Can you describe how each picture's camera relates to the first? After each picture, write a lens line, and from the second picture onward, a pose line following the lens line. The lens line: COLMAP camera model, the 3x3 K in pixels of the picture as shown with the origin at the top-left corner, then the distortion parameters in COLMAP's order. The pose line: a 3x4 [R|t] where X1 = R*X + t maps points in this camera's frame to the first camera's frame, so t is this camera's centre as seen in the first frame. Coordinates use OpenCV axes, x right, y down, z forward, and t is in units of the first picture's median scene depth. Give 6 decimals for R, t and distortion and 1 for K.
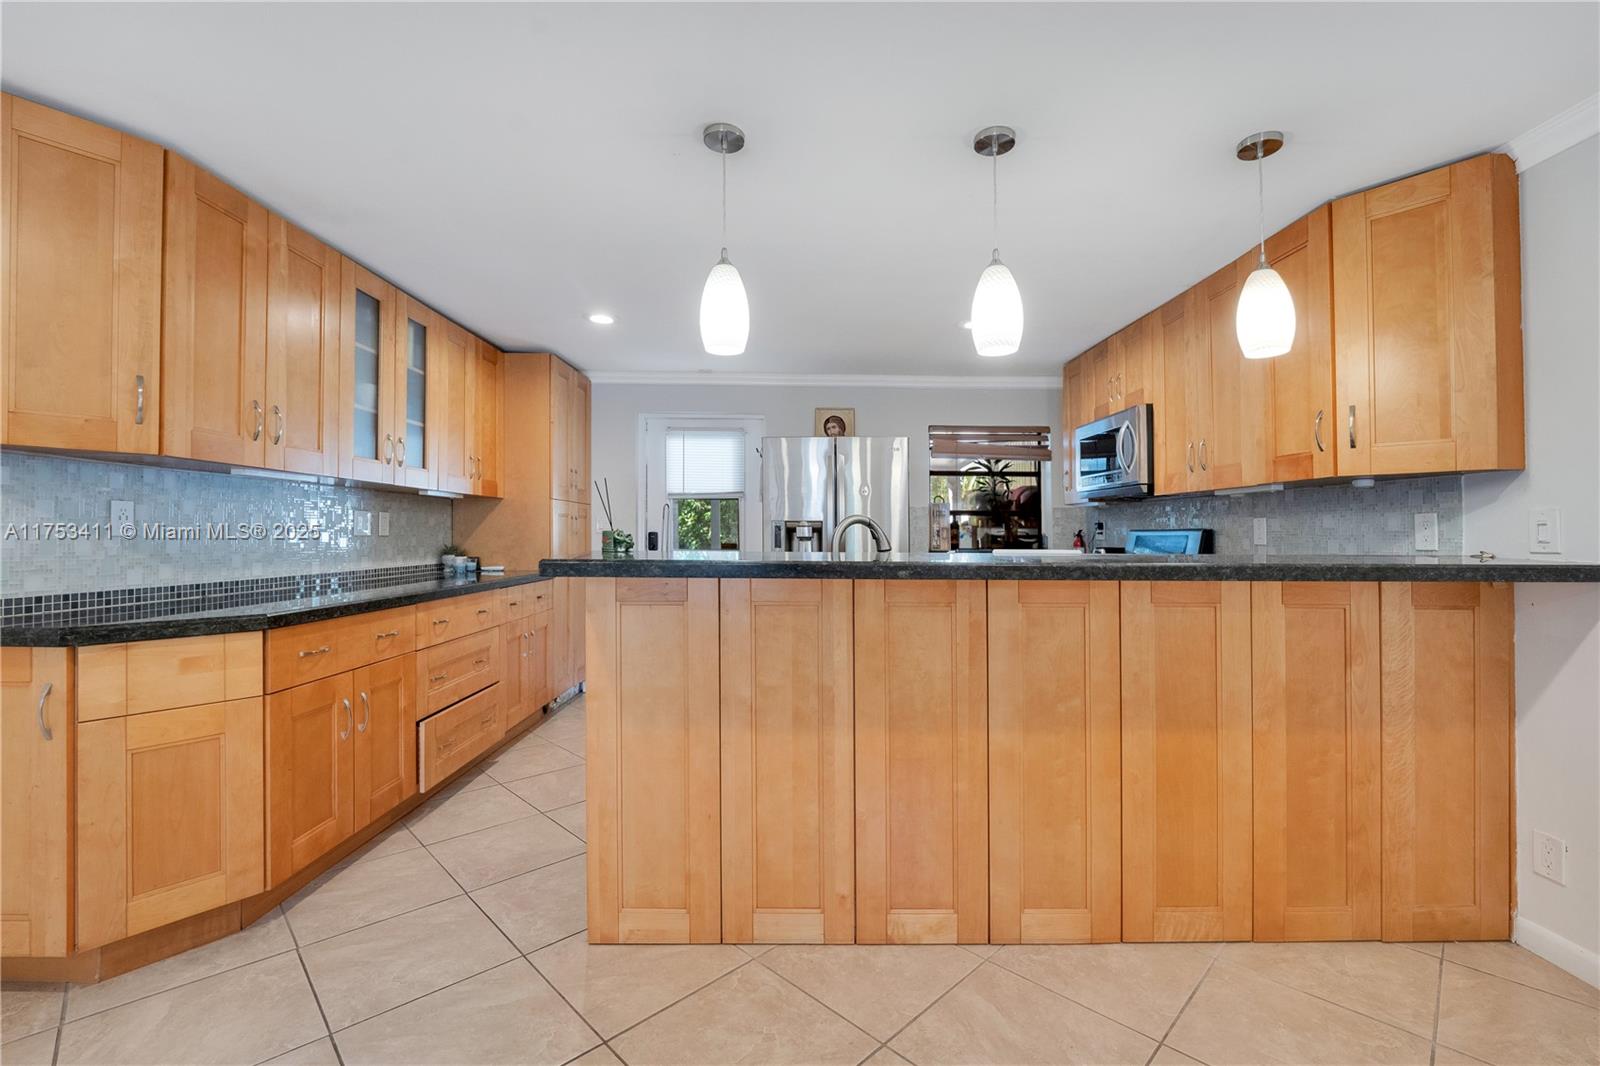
lens RADIAL K [[689.2, 0, 808.2], [0, 689.2, 521.4], [0, 0, 1]] dist [-0.014748, 0.000762]
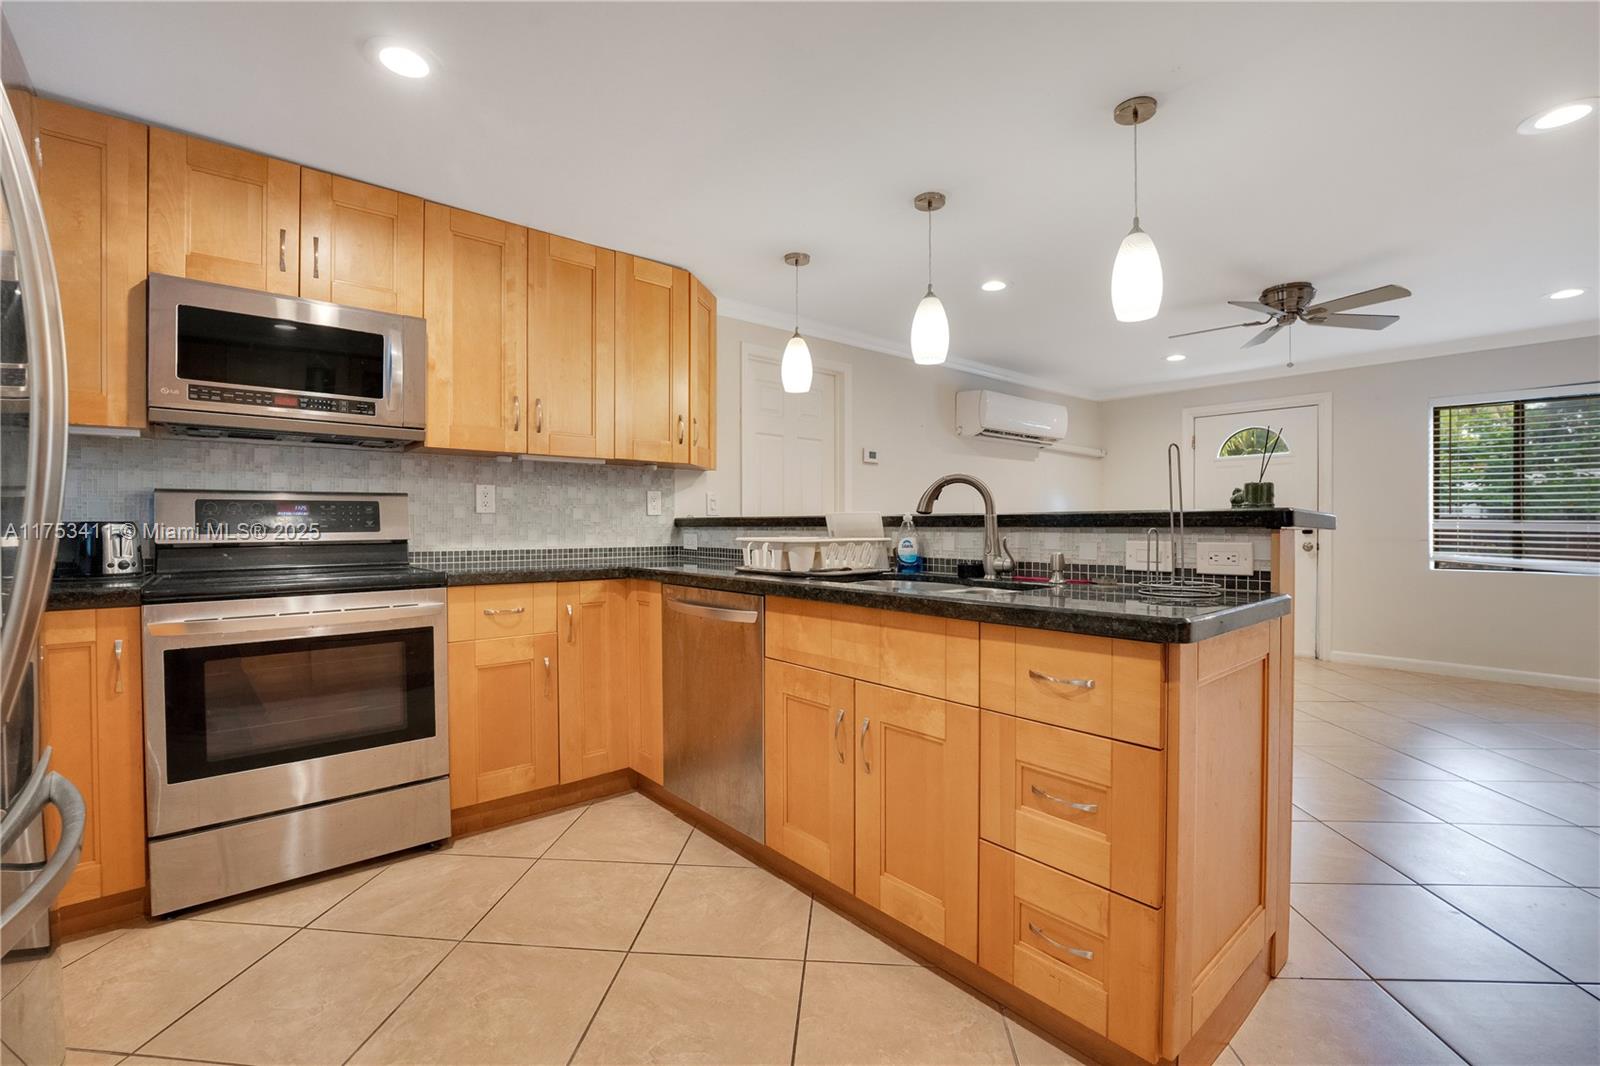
lens RADIAL K [[700.7, 0, 800.4], [0, 700.7, 525.8], [0, 0, 1]] dist [-0.014917, 0.000058]
pose [[-0.650712, -0.006438, 0.759297, -0.515491], [-0.012042, 0.999926, -0.001842, 0.068572], [-0.759229, -0.010342, -0.650741, 1.808389]]
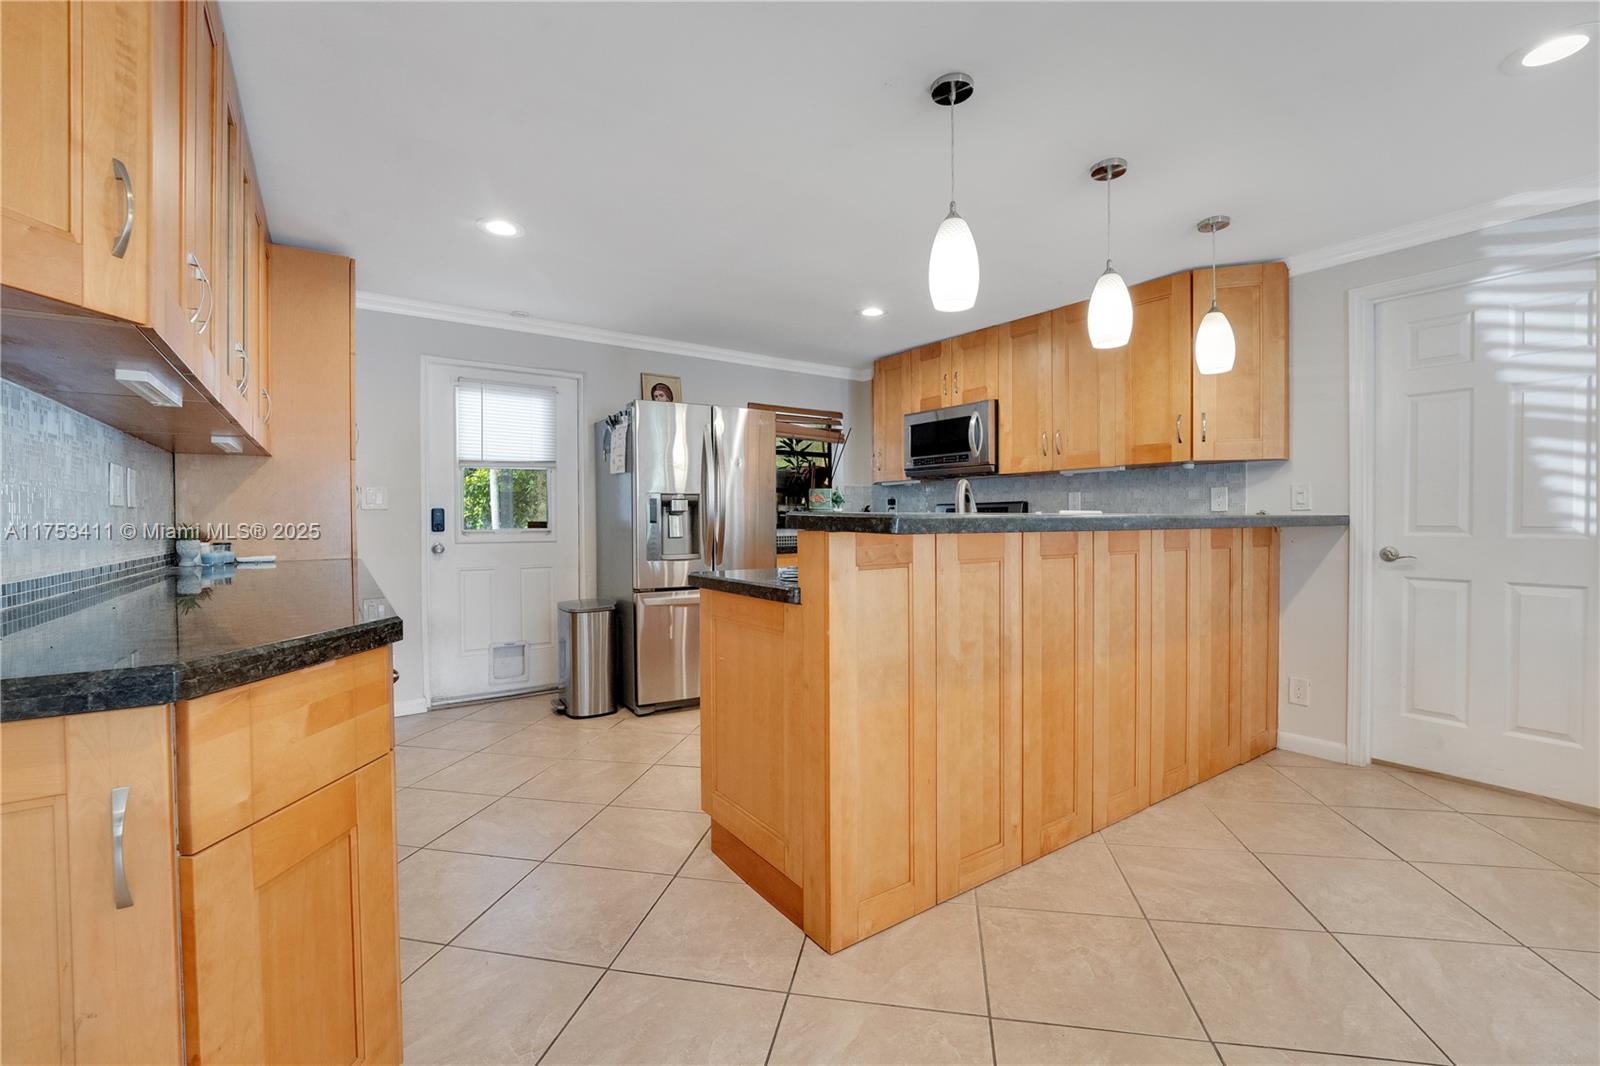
lens RADIAL K [[689.2, 0, 808.2], [0, 689.2, 521.4], [0, 0, 1]] dist [-0.014748, 0.000762]
pose [[0.822954, -0.011799, 0.567985, -0.741843], [0.000708, 0.999805, 0.019742, 0.034985], [-0.568107, -0.015844, 0.822802, 0.260804]]
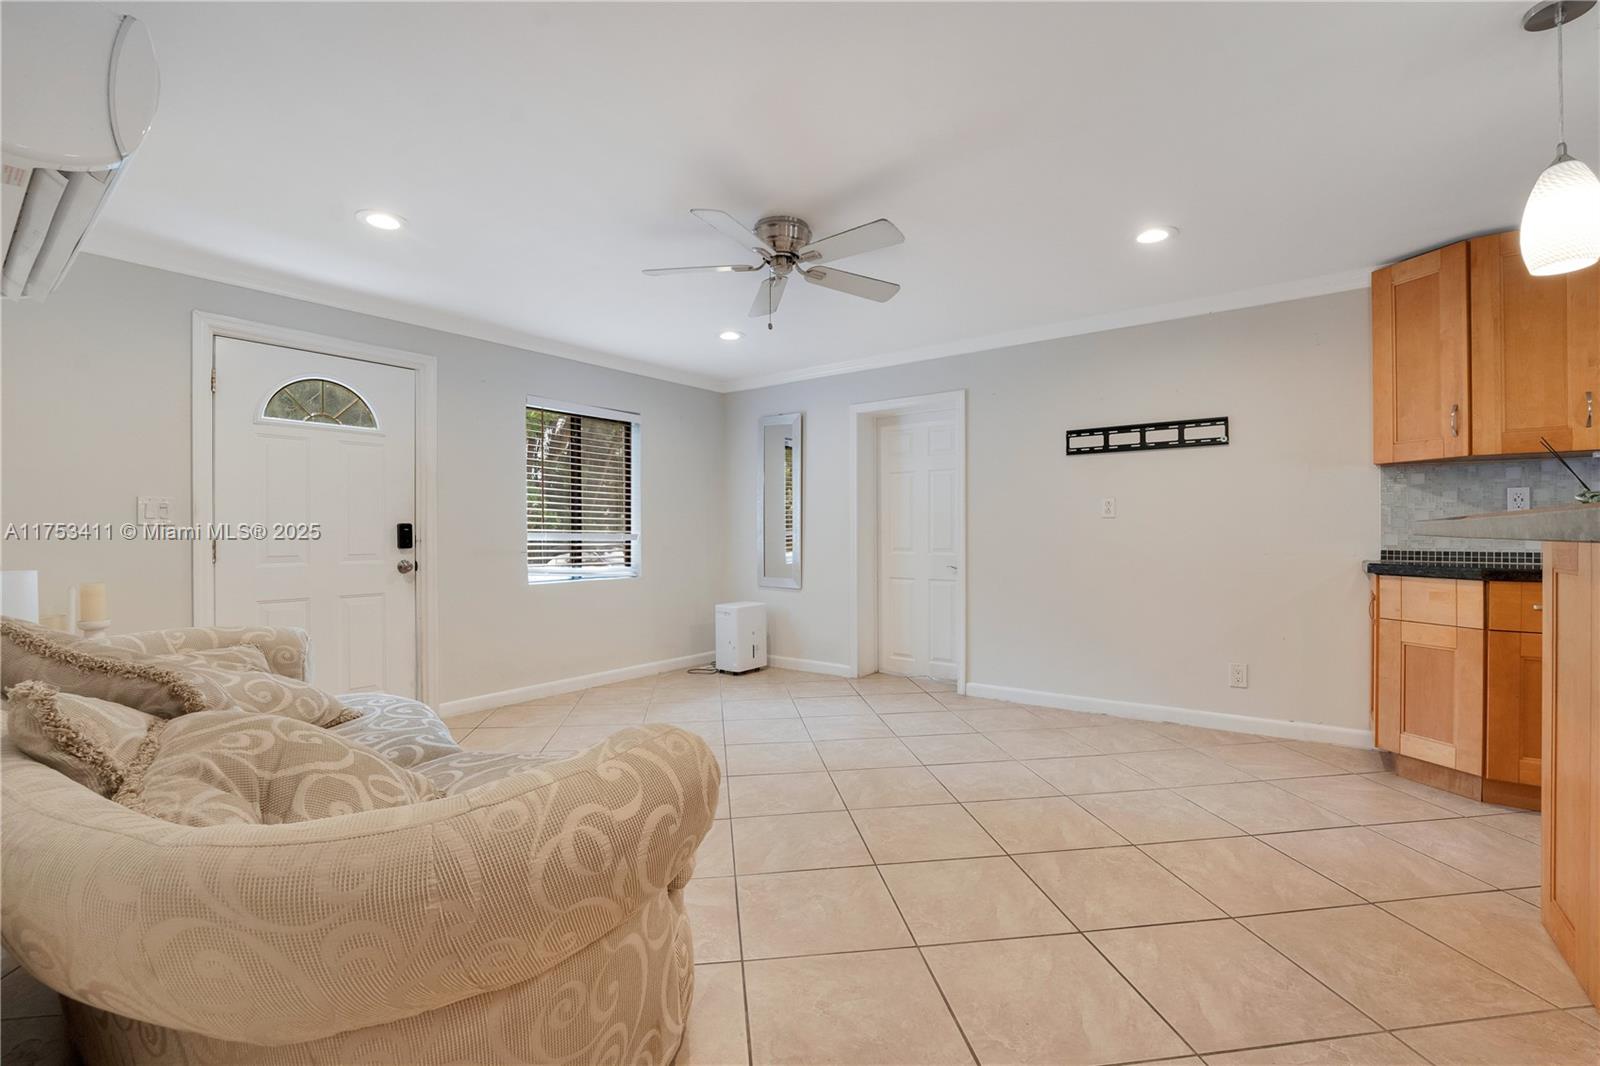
lens RADIAL K [[669.7, 0, 795.8], [0, 669.7, 521.0], [0, 0, 1]] dist [-0.019457, 0.002766]
pose [[-0.603352, -0.016037, -0.797314, 0.909560], [0.010257, 0.999559, -0.027866, 0.058361], [0.797409, -0.024991, -0.602922, 0.625933]]
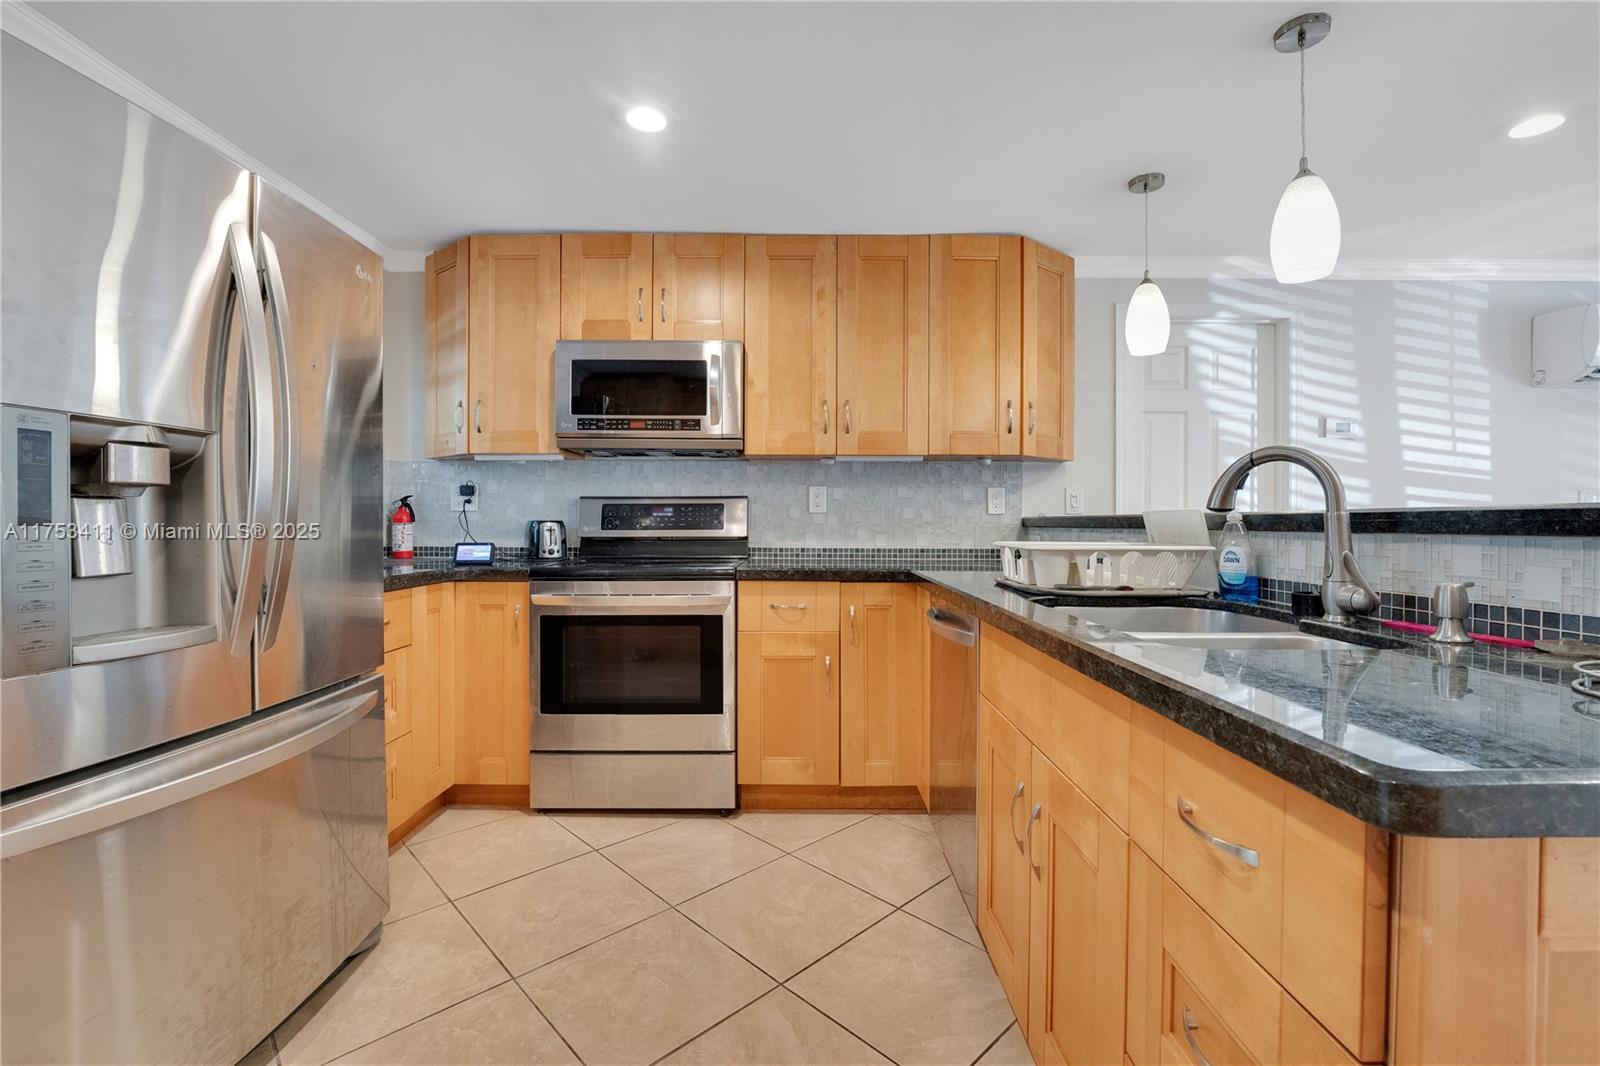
lens RADIAL K [[689.2, 0, 808.2], [0, 689.2, 521.4], [0, 0, 1]] dist [-0.014748, 0.000762]
pose [[0.006883, -0.004449, 0.999966, -0.512283], [-0.015775, 0.999865, 0.004557, 0.059877], [-0.999852, -0.015806, 0.006812, 1.398353]]
